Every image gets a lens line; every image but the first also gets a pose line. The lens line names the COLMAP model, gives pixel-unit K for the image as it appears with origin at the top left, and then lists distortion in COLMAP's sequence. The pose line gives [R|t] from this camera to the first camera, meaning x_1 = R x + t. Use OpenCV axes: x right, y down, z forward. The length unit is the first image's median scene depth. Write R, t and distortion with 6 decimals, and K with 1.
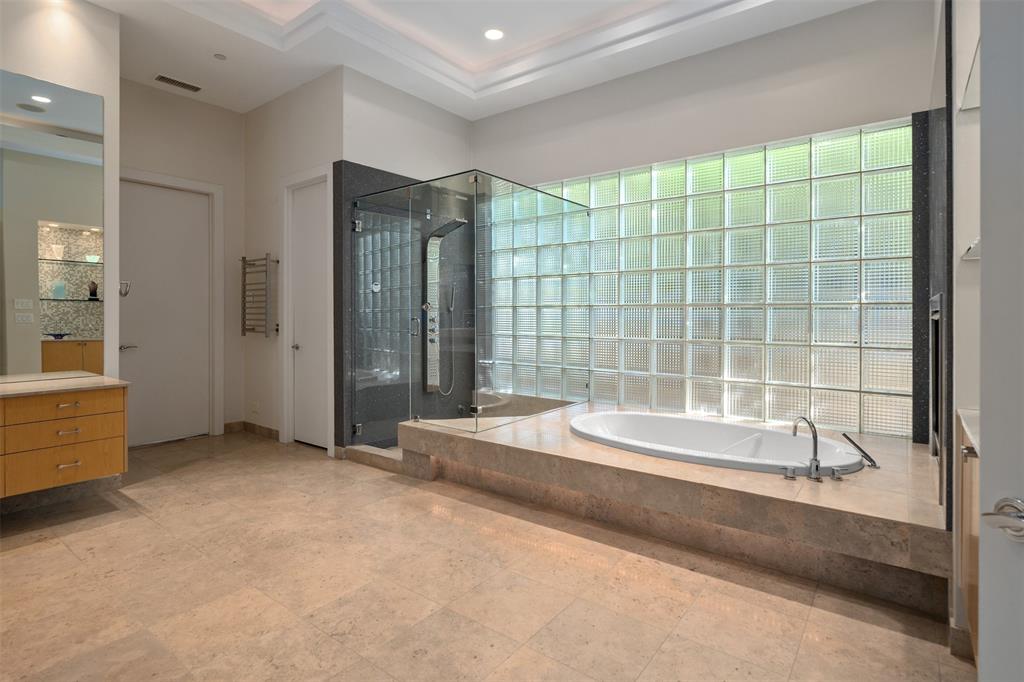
lens RADIAL K [[521.8, 0, 513.2], [0, 521.8, 317.5], [0, 0, 1]] dist [0.001170, 0.000727]
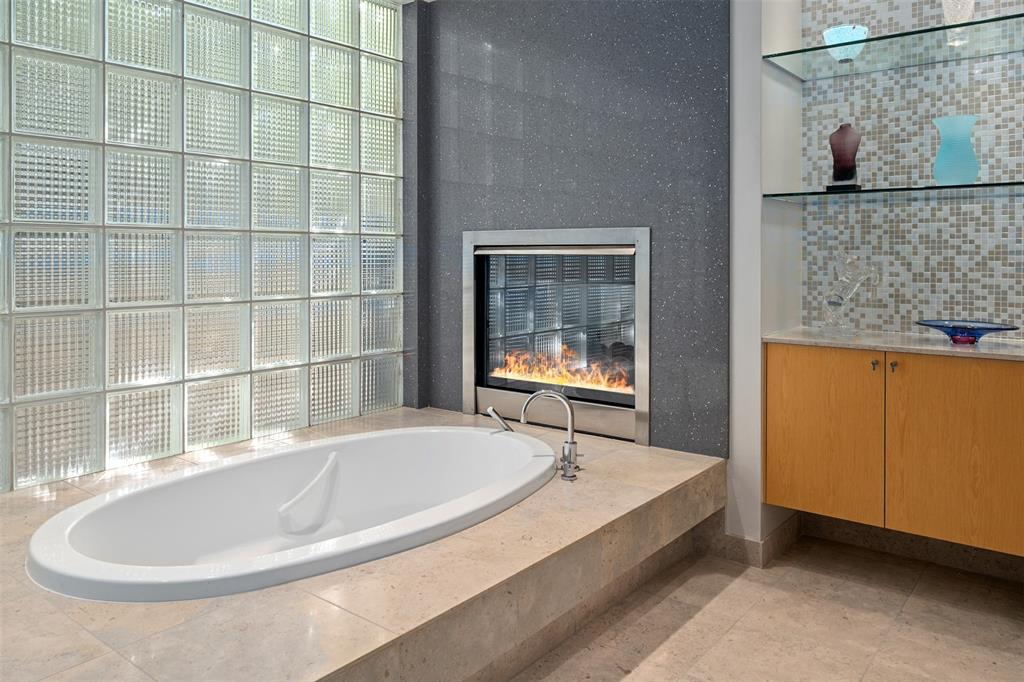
lens RADIAL K [[748.2, 0, 514.0], [0, 748.2, 262.2], [0, 0, 1]] dist [-0.005263, -0.001024]
pose [[0.016340, -0.008234, 0.999833, -0.590911], [0.002208, 0.999964, 0.008199, 0.007239], [-0.999864, 0.002074, 0.016358, 1.283923]]
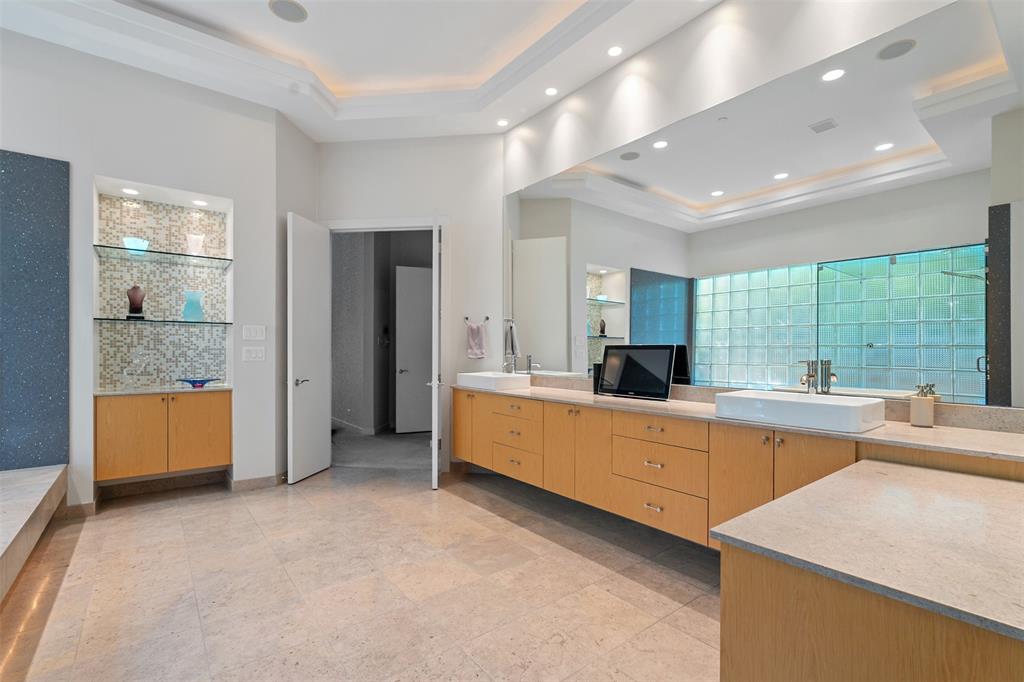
lens RADIAL K [[467.4, 0, 512.0], [0, 467.4, 341.0], [0, 0, 1]] dist [0.000299, -0.000046]
pose [[-0.967375, 0.002337, 0.253336, -1.017172], [-0.001866, 0.999865, -0.016346, -0.001995], [-0.253340, -0.016285, -0.967240, 2.037011]]
